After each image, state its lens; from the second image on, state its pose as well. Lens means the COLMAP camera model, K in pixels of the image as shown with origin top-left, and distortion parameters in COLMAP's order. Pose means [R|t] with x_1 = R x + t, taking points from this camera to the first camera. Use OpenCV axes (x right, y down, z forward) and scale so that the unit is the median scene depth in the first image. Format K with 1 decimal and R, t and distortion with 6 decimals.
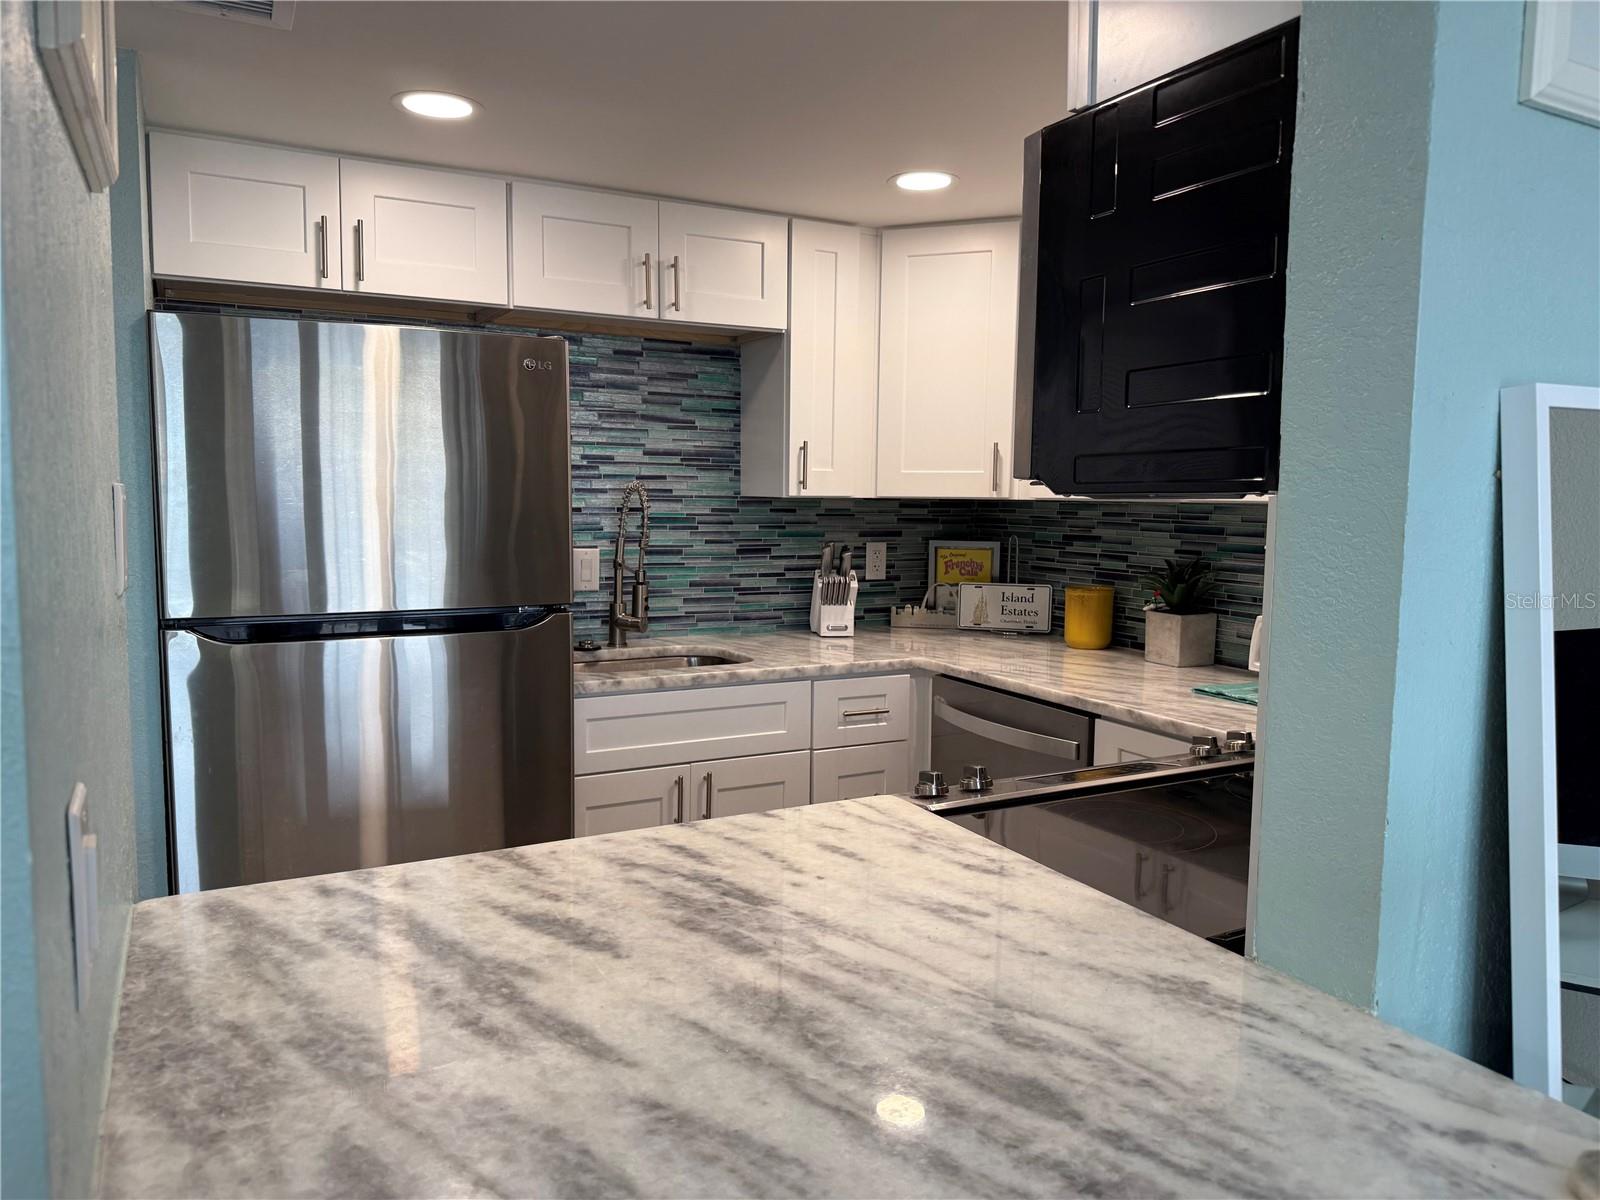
lens RADIAL K [[1136.3, 0, 796.1], [0, 1136.3, 593.8], [0, 0, 1]] dist [0.057425, -0.082321]
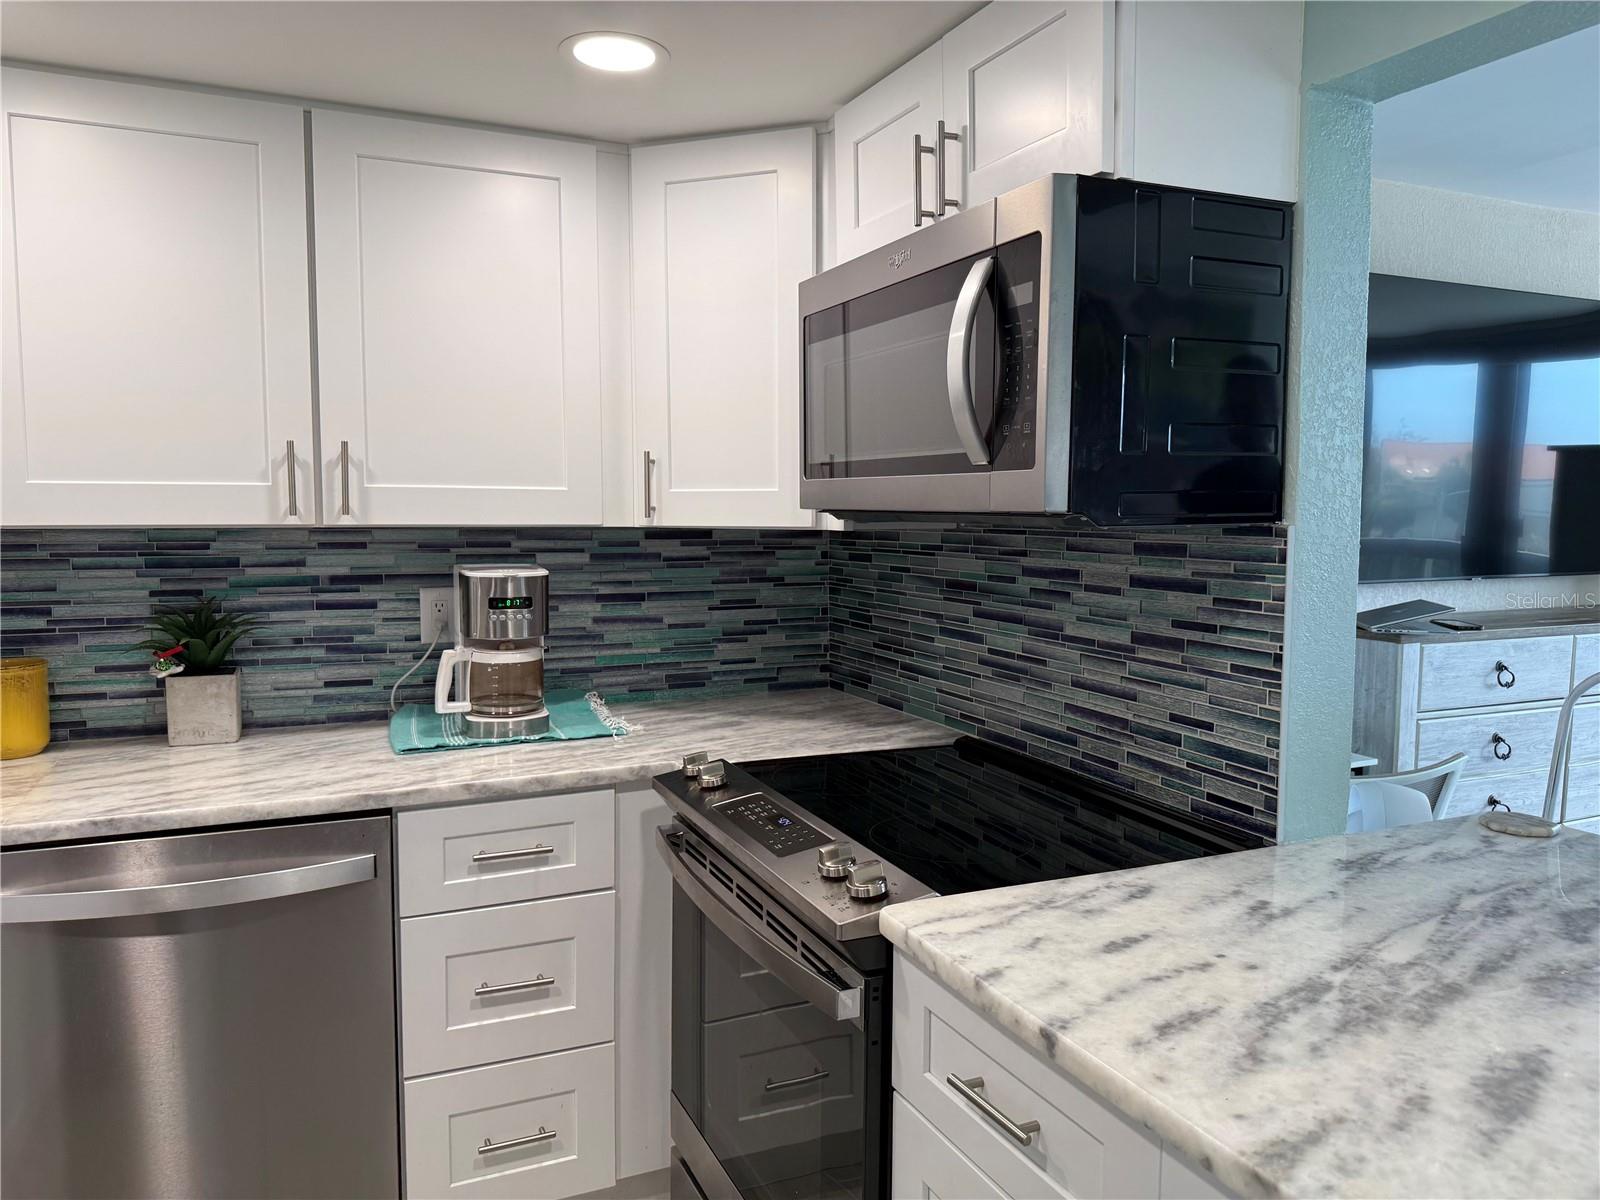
lens RADIAL K [[1136.3, 0, 815.1], [0, 1136.3, 607.1], [0, 0, 1]] dist [0.057425, -0.082321]
pose [[0.042599, -0.101699, 0.993903, -0.389244], [0.086802, 0.991421, 0.097725, -0.064701], [-0.995314, 0.082110, 0.051061, 0.555249]]
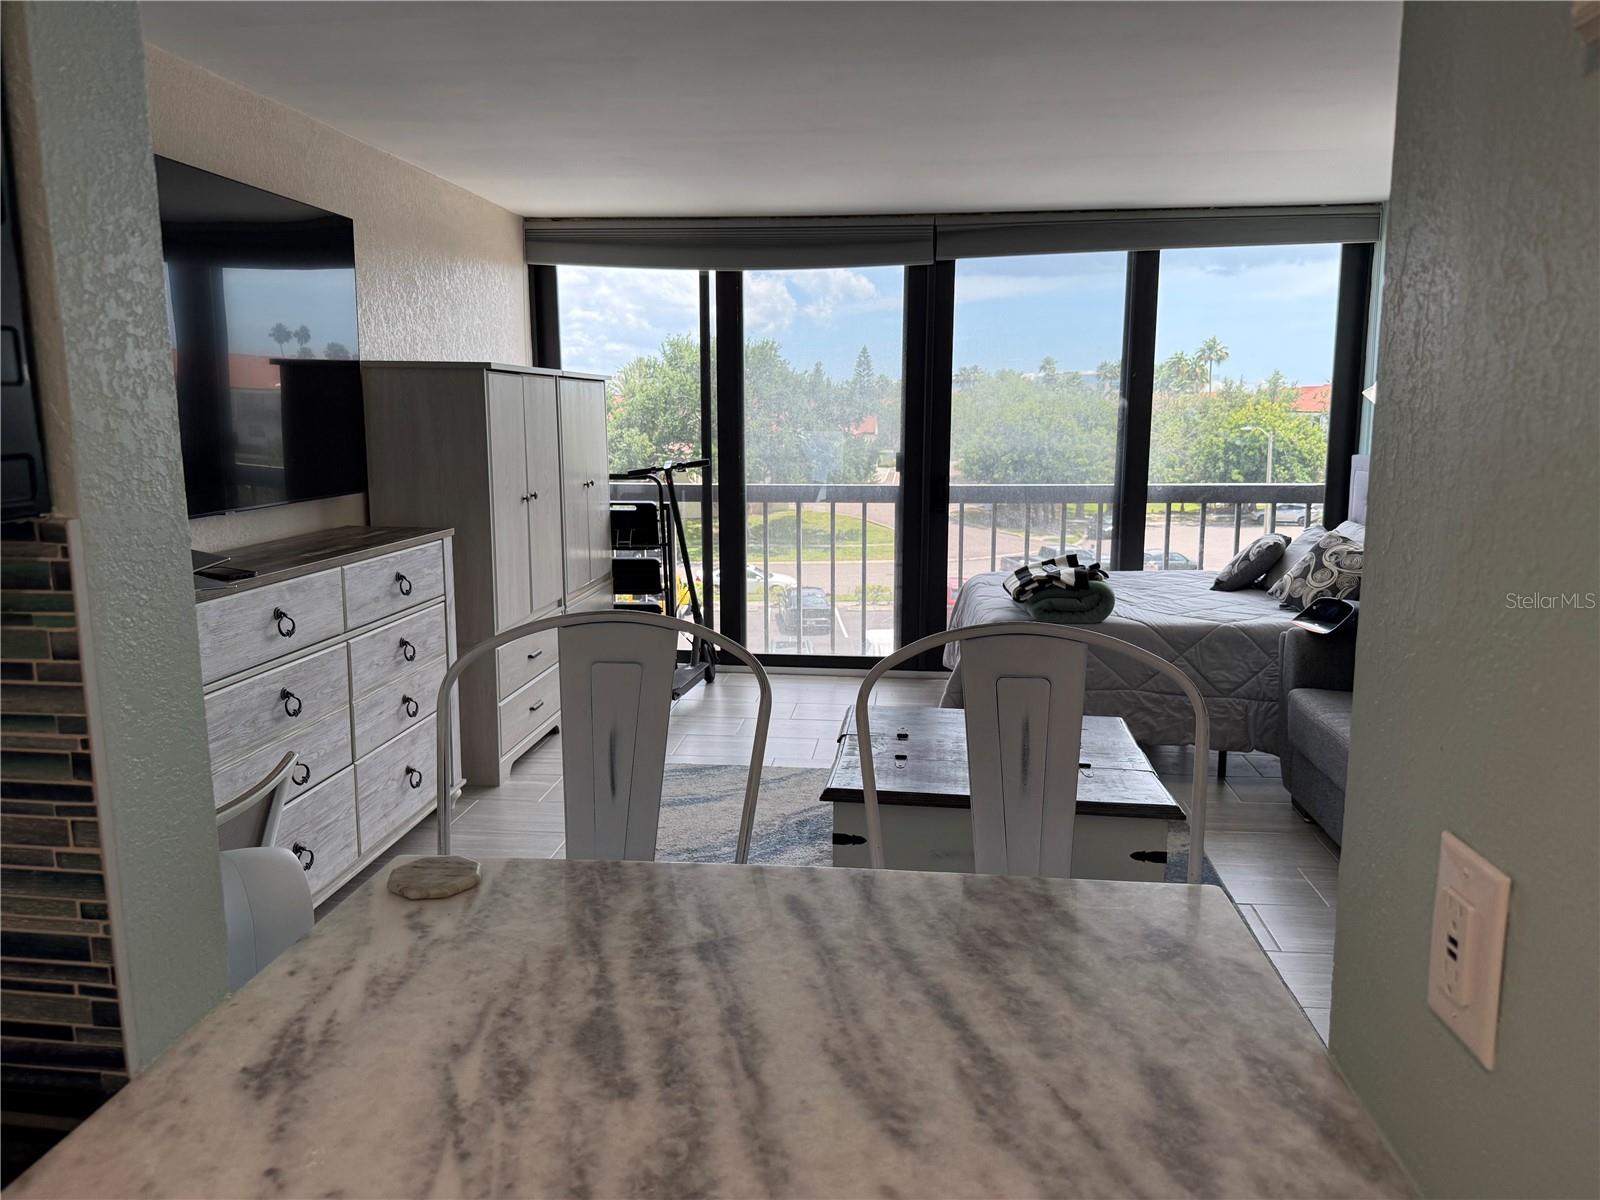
lens RADIAL K [[1136.3, 0, 793.3], [0, 1136.3, 597.3], [0, 0, 1]] dist [0.057425, -0.082321]
pose [[-0.831816, -0.098893, 0.546170, -0.155331], [0.043488, 0.969363, 0.241751, -0.073199], [-0.553345, 0.224844, -0.802032, 0.493277]]
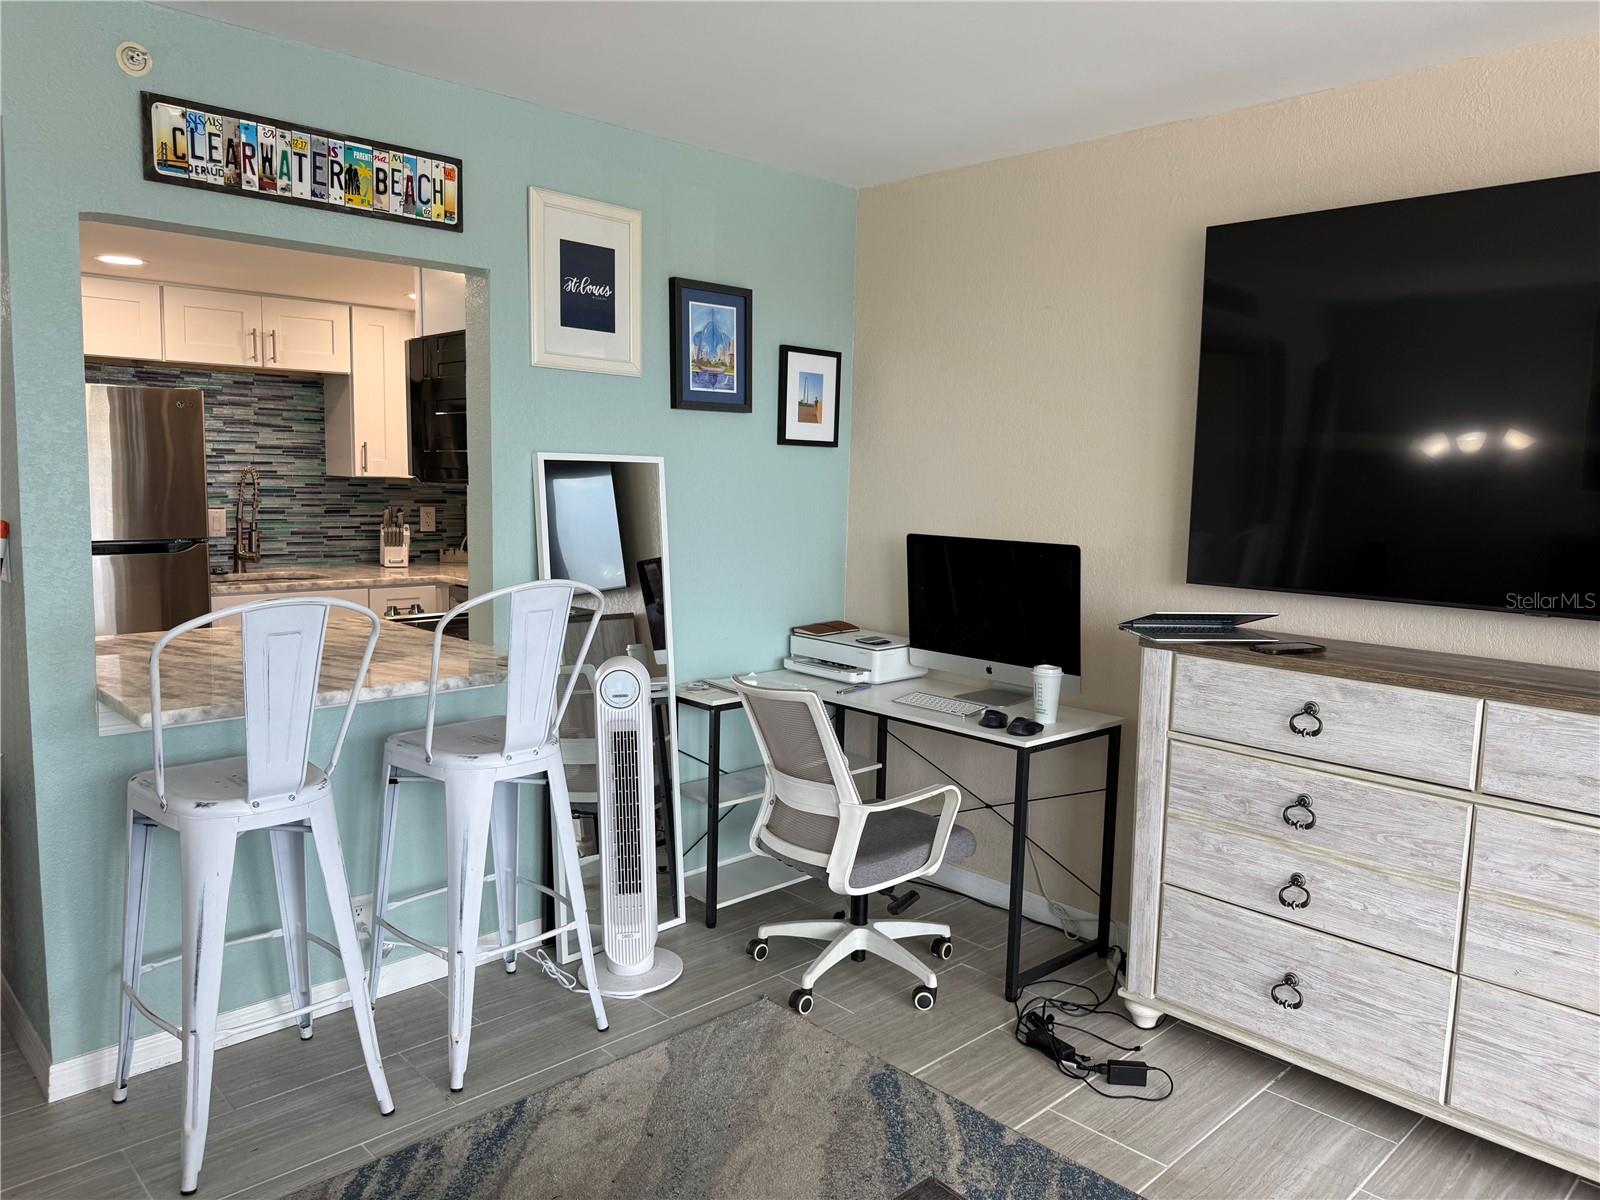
lens RADIAL K [[1136.3, 0, 761.5], [0, 1136.3, 580.9], [0, 0, 1]] dist [0.057425, -0.082321]
pose [[0.965017, -0.016205, 0.261687, 0.138585], [0.012473, 0.999796, 0.015915, 0.048358], [-0.261892, -0.012094, 0.965022, -0.798888]]
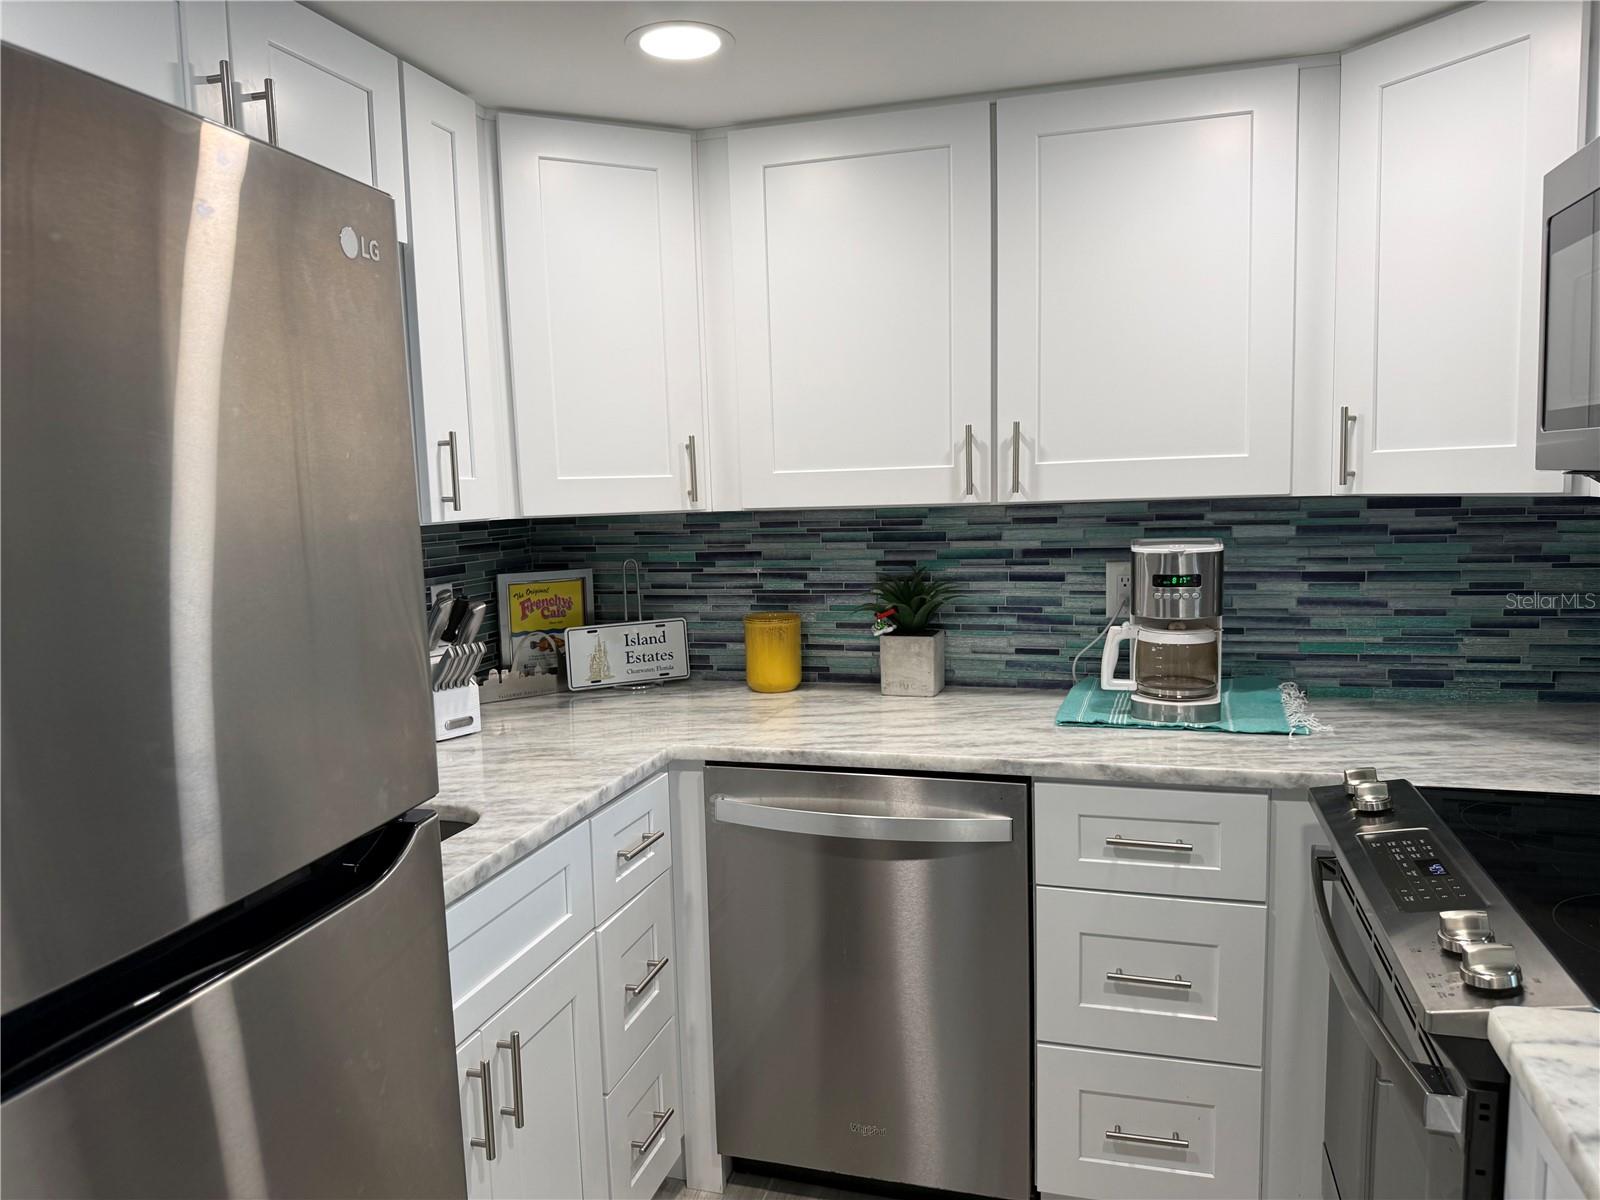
lens RADIAL K [[1136.3, 0, 769.4], [0, 1136.3, 617.1], [0, 0, 1]] dist [0.057425, -0.082321]
pose [[0.703316, -0.118037, 0.701009, -0.330617], [0.103571, 0.992610, 0.063226, -0.060061], [-0.703292, 0.028136, 0.710344, 0.468721]]
